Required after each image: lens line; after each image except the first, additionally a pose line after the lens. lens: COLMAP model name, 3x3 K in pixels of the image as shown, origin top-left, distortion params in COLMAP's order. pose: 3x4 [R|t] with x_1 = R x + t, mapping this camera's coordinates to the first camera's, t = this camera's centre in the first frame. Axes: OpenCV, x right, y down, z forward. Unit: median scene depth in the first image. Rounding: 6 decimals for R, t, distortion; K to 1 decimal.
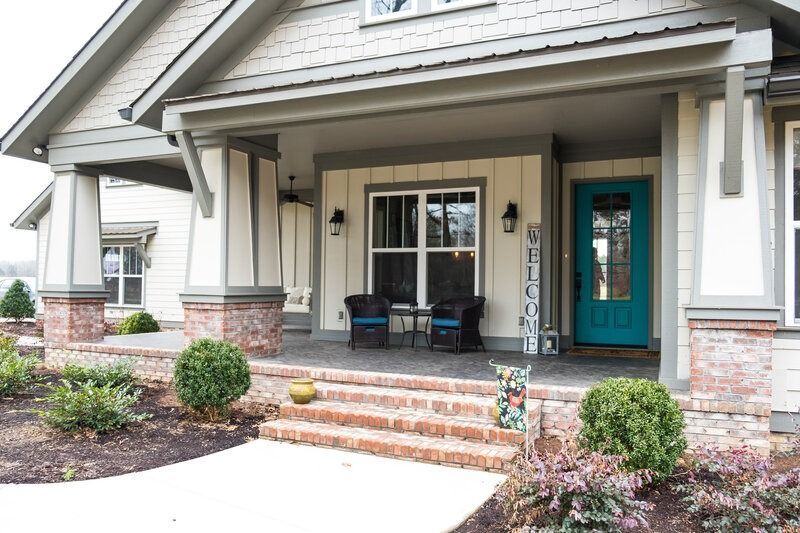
lens RADIAL K [[611.7, 0, 400.5], [0, 611.7, 281.2], [0, 0, 1]] dist [-0.010641, -0.000195]
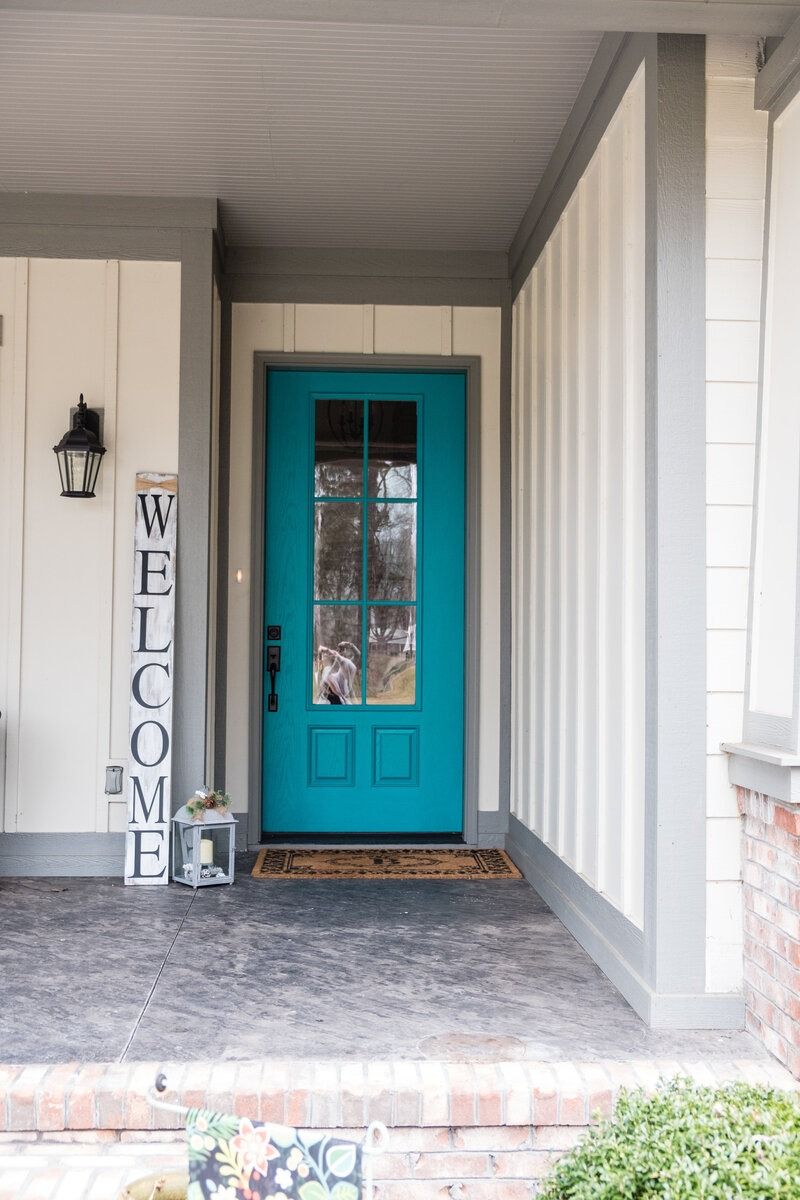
lens RADIAL K [[1354.6, 0, 400.0], [0, 1354.6, 600.0], [0, 0, 1]] dist [-0.001823, 0.005461]
pose [[0.888356, 0.014556, 0.458925, 0.007037], [-0.003374, 0.999677, -0.025176, -0.010537], [-0.459143, 0.020817, 0.888118, 0.314176]]
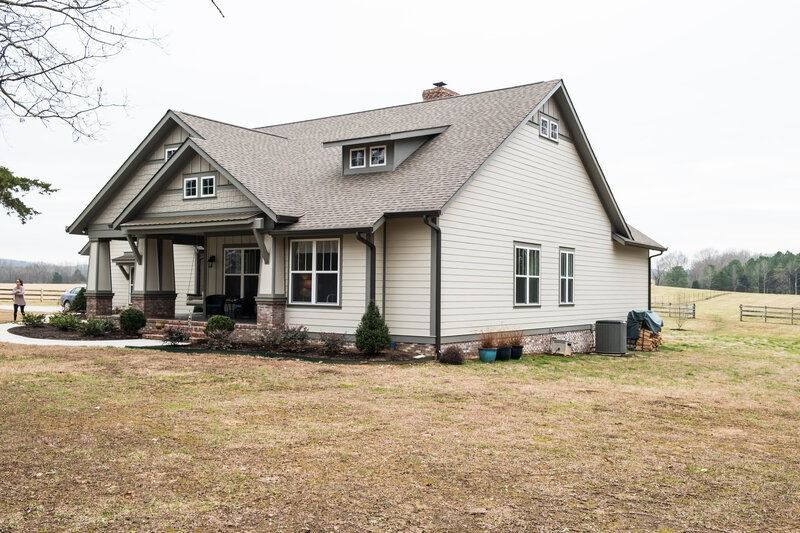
lens RADIAL K [[769.2, 0, 400.0], [0, 769.2, 266.5], [0, 0, 1]] dist [-0.006359, -0.004526]
pose [[0.983758, -0.008144, -0.179317, 1.187446], [0.003662, 0.999673, -0.025313, -0.010295], [0.179465, 0.024245, 0.983466, -1.762143]]
